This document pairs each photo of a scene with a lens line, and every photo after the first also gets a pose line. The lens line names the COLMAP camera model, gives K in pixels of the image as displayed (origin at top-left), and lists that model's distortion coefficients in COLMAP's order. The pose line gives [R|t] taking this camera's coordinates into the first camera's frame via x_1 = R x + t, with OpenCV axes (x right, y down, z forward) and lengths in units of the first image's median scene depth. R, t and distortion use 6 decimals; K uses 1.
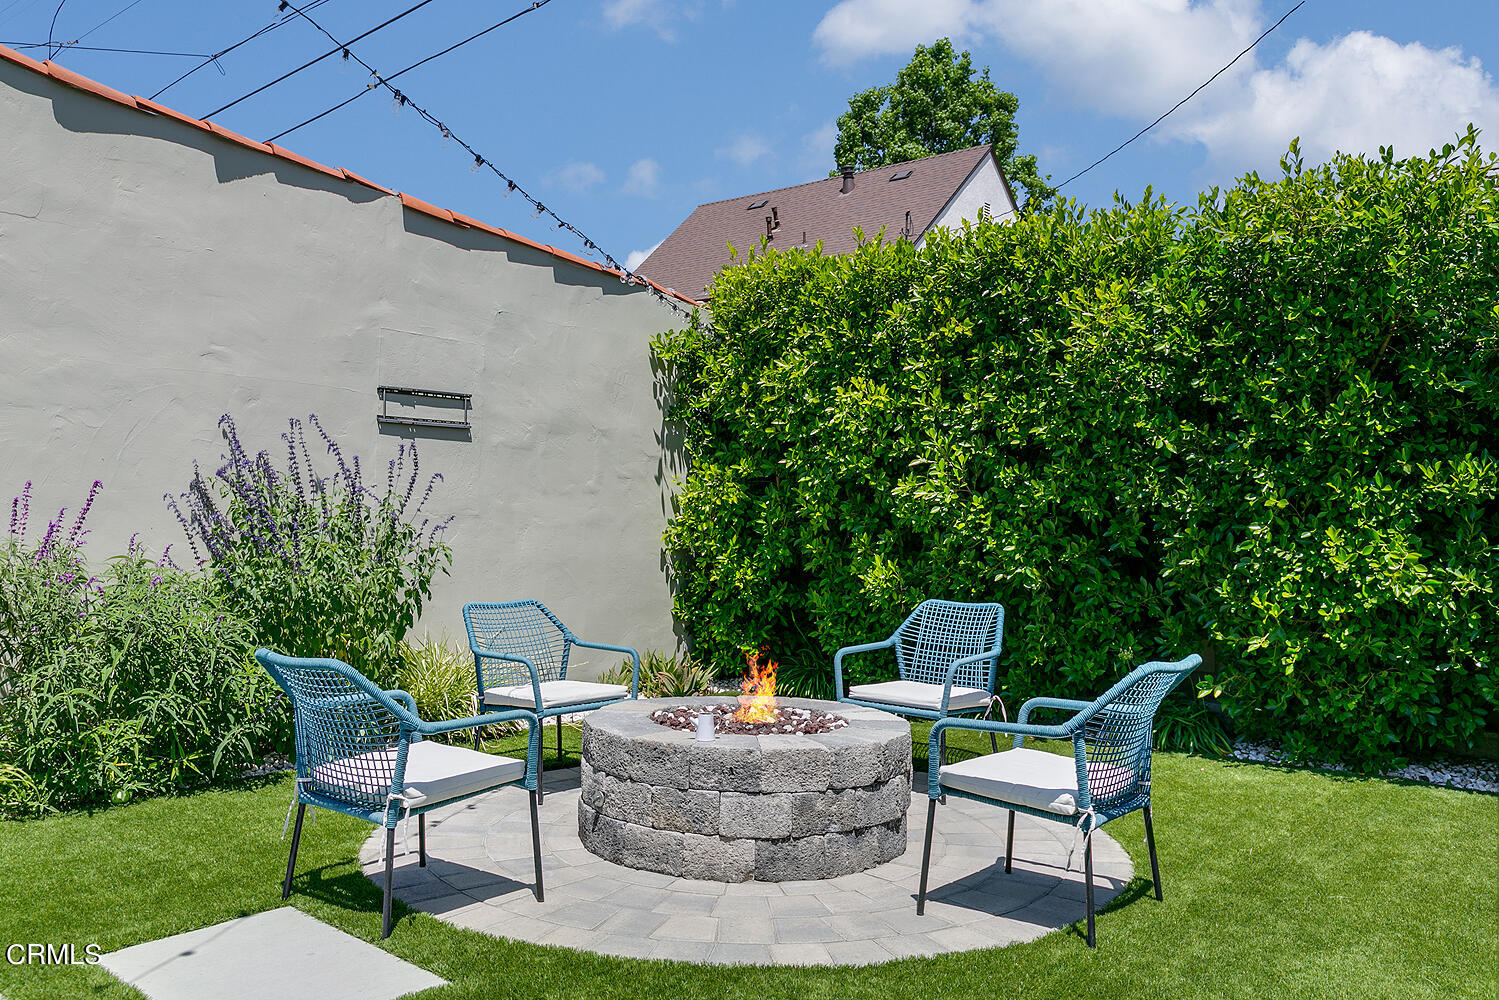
lens RADIAL K [[1156.9, 0, 725.7], [0, 1156.9, 492.9], [0, 0, 1]] dist [0.001650, 0.006107]
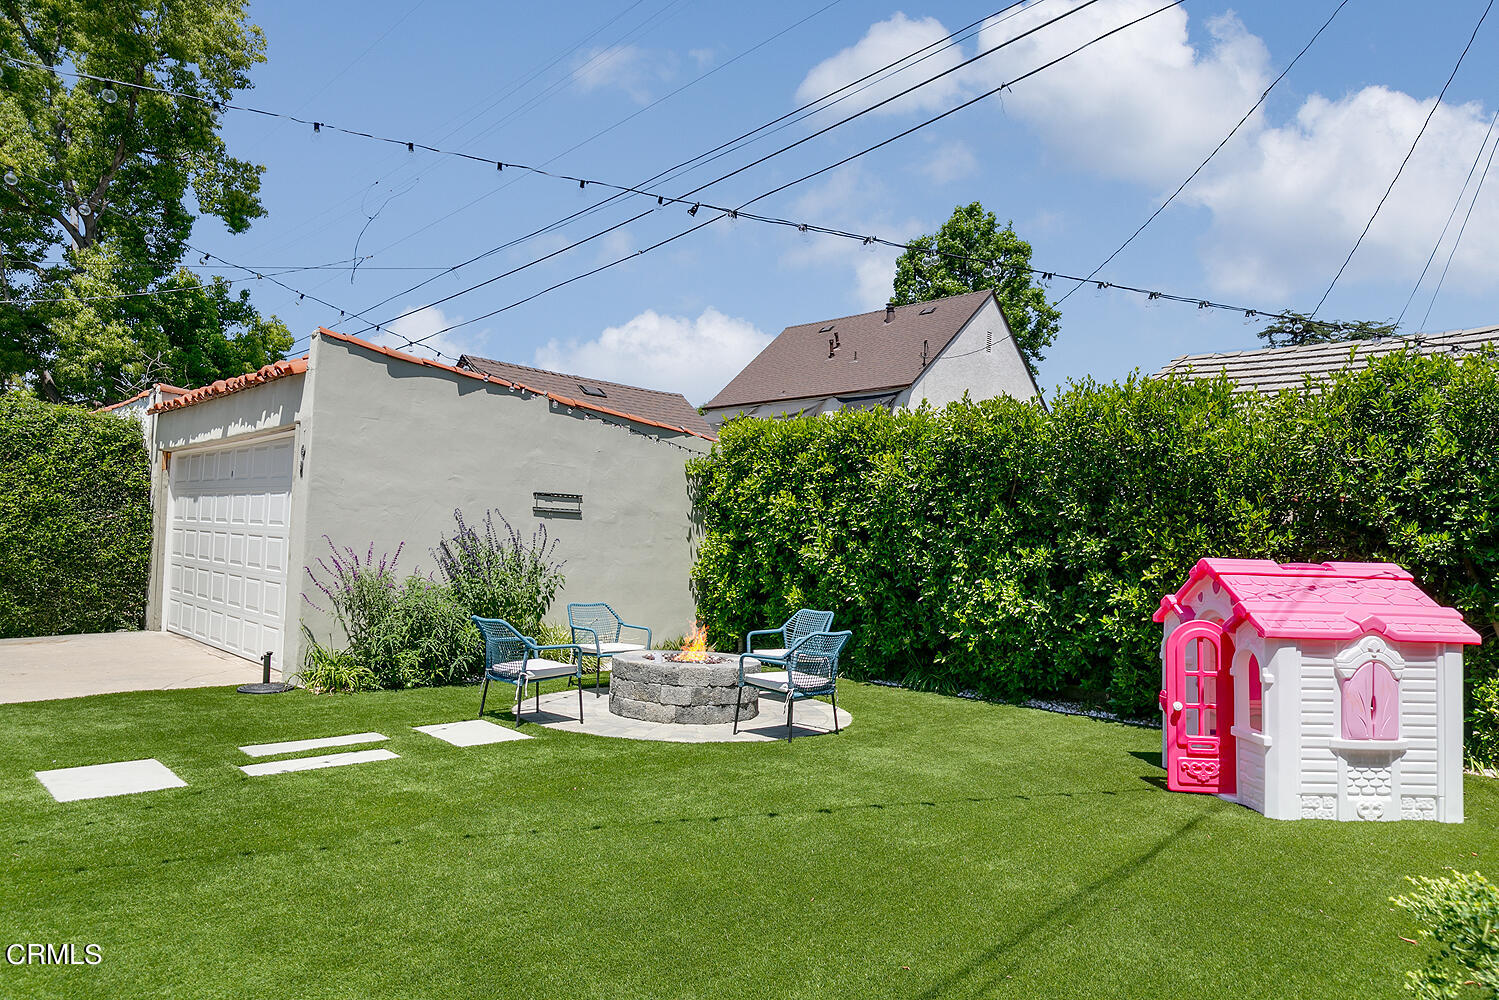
lens RADIAL K [[922.9, 0, 753.8], [0, 922.9, 512.0], [0, 0, 1]] dist [0.000054, -0.000157]
pose [[0.996184, 0.022183, -0.084411, 0.215169], [-0.023917, 0.999522, -0.019581, -0.038587], [0.083937, 0.021525, 0.996239, -0.554818]]
